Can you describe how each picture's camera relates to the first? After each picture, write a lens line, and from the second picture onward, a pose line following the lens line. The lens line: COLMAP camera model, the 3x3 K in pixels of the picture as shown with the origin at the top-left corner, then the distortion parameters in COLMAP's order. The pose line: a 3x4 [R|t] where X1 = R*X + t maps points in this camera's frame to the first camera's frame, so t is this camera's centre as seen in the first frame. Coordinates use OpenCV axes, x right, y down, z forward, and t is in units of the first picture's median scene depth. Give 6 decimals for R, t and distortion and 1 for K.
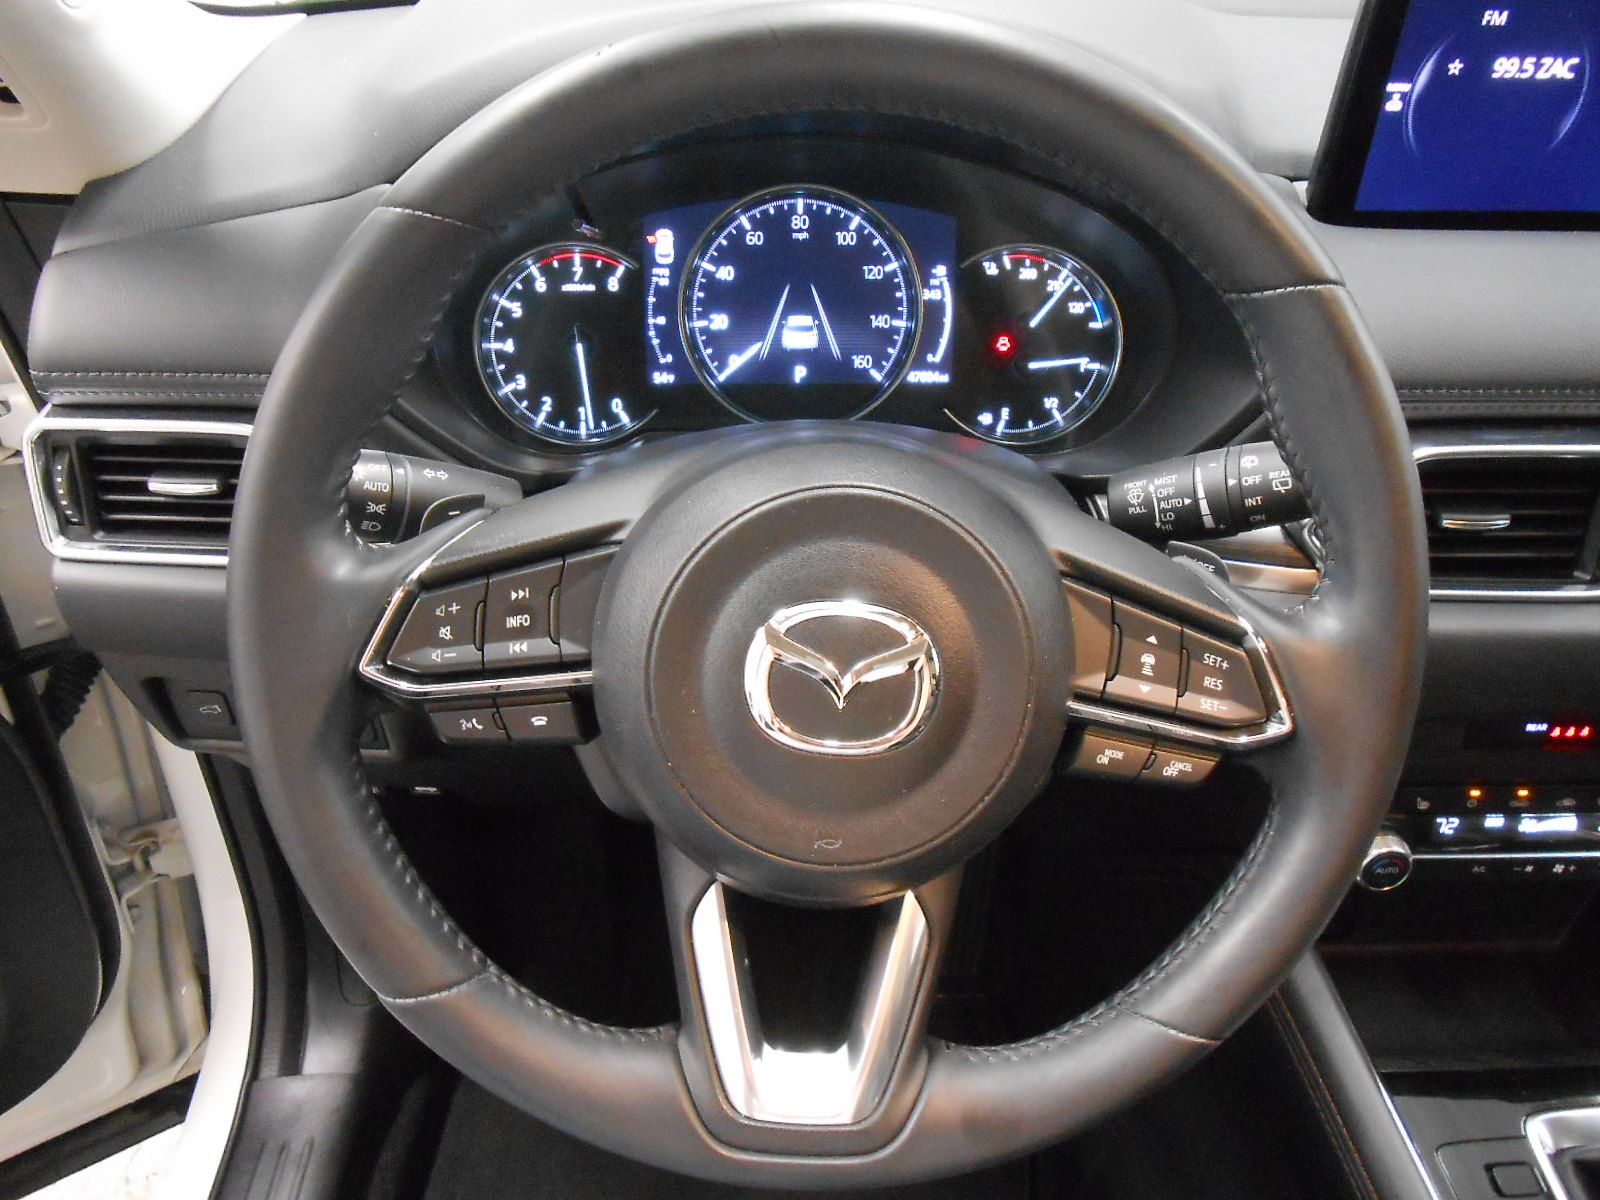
lens RADIAL K [[1221.8, 0, 800.3], [0, 1221.8, 604.2], [0, 0, 1]] dist [-0.011745, 0.003956]
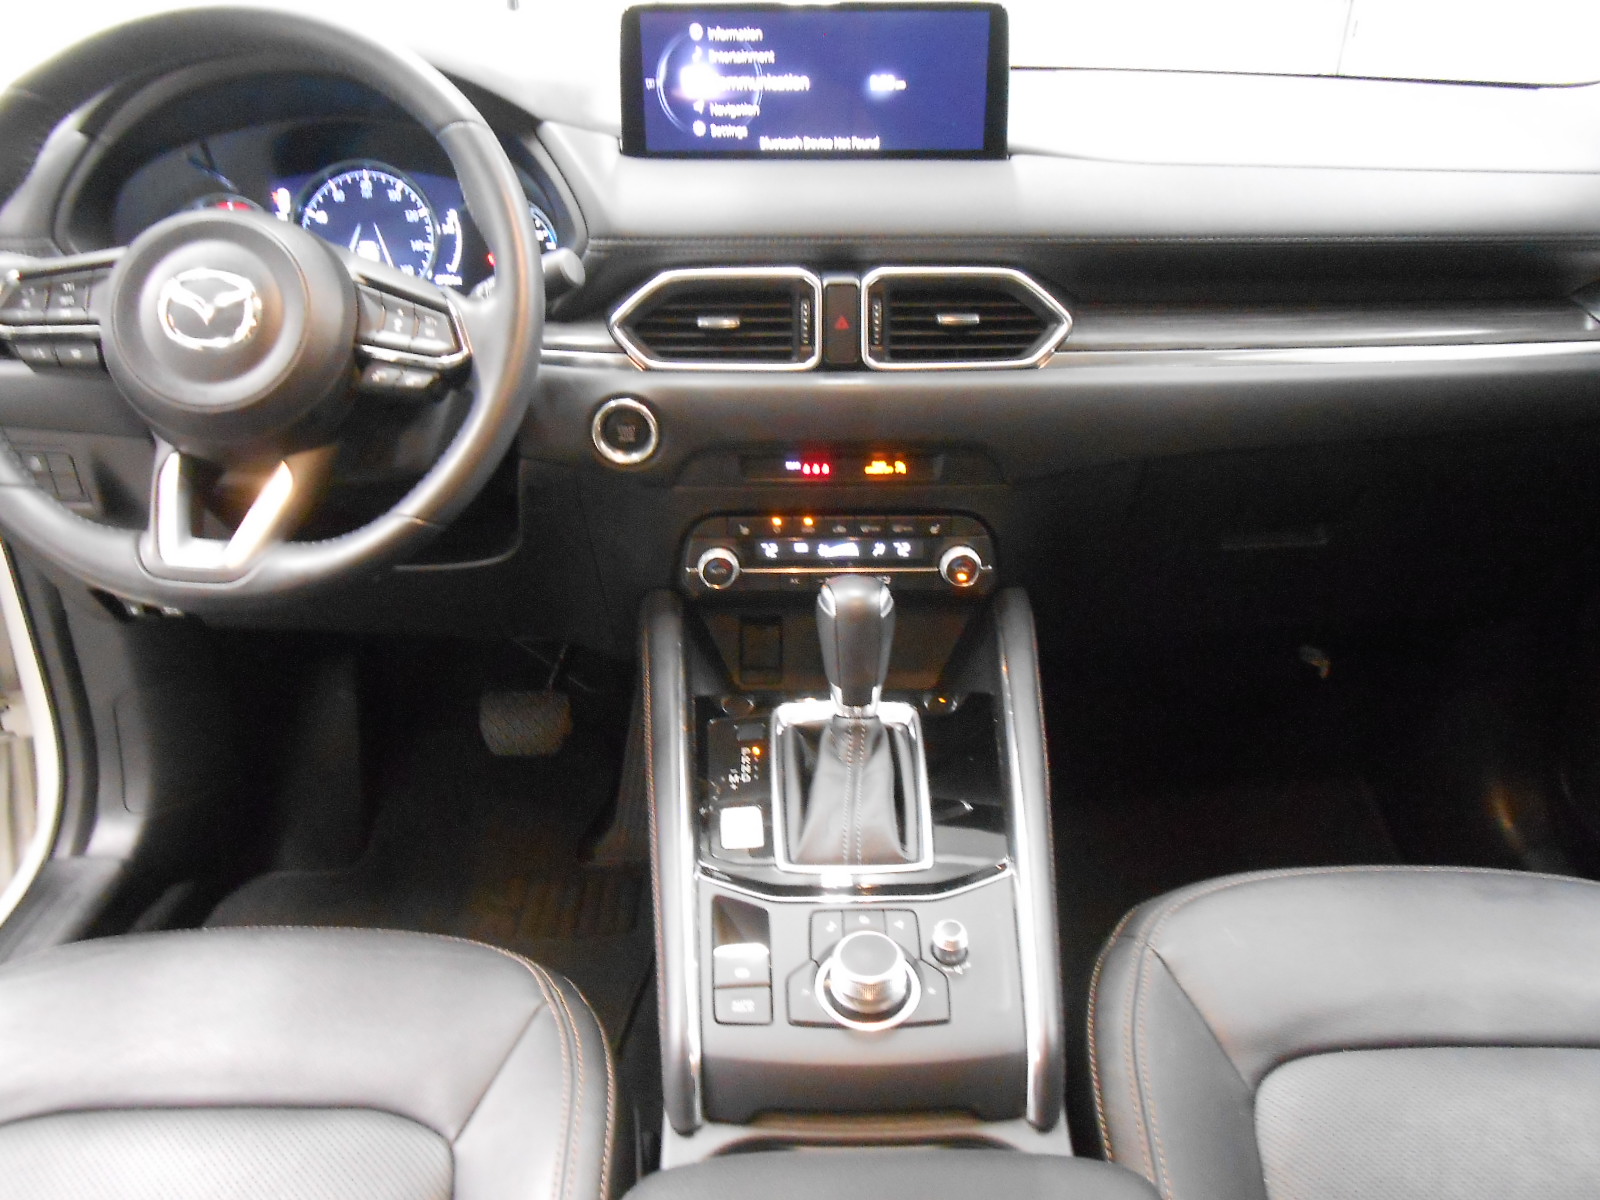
lens RADIAL K [[1221.8, 0, 799.2], [0, 1221.8, 599.0], [0, 0, 1]] dist [-0.011745, 0.003956]
pose [[0.999567, -0.005649, -0.028864, 0.625426], [0.000482, 0.984394, -0.175978, 0.521727], [0.029408, 0.175887, 0.983971, -0.497722]]
